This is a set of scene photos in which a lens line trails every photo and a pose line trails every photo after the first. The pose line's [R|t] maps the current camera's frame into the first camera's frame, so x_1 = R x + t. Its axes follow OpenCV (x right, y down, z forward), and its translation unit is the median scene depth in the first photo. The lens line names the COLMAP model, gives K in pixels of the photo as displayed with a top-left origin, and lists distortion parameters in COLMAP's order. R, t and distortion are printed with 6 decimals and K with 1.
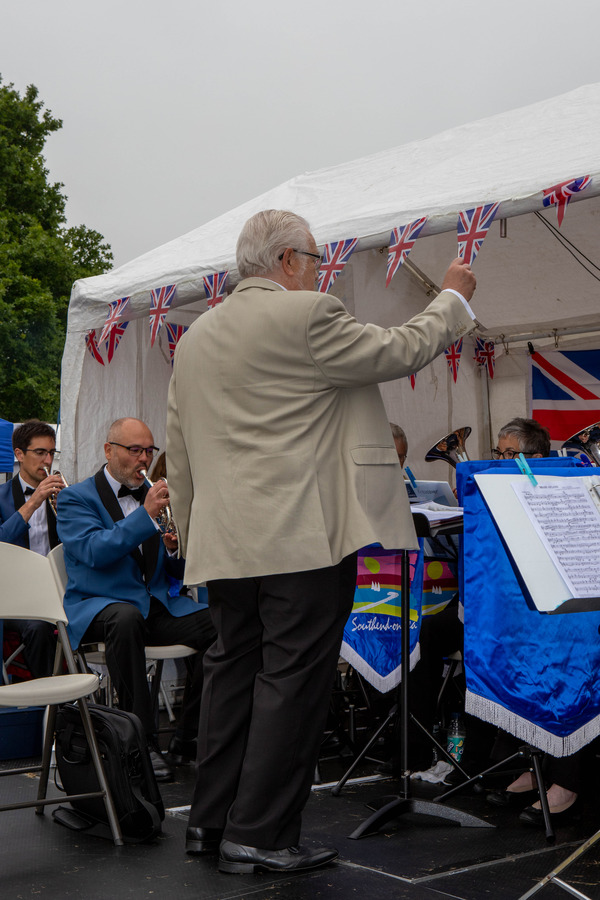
lens RADIAL K [[1230.4, 0, 300.0], [0, 1230.4, 450.0], [0, 0, 1]] dist [0.026913, -0.011648]
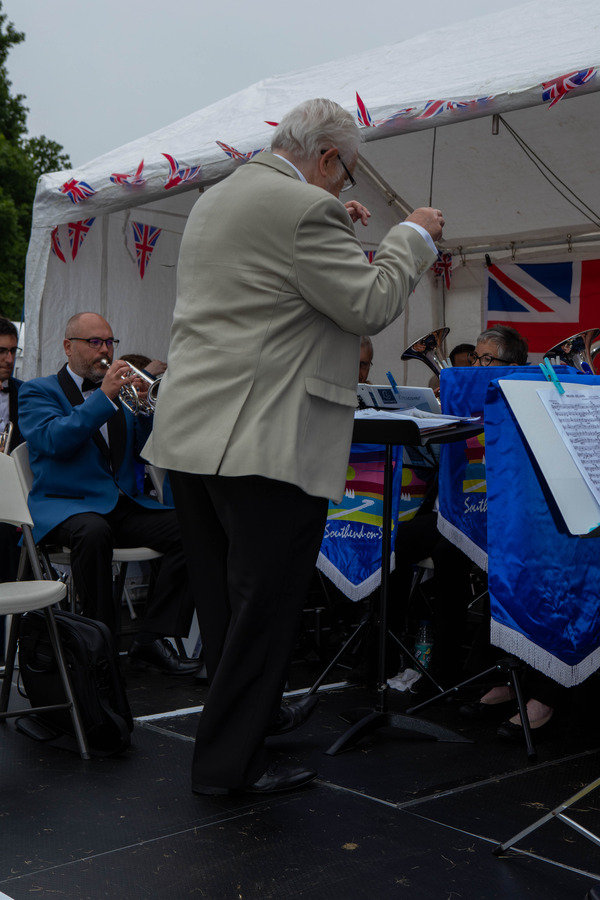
lens RADIAL K [[1142.1, 0, 295.4], [0, 1142.1, 434.7], [0, 0, 1]] dist [0.020232, 0.010809]
pose [[0.998713, 0.022979, 0.045216, -0.025368], [-0.025994, 0.997397, 0.067261, 0.004570], [-0.043552, -0.068349, 0.996710, 0.105319]]
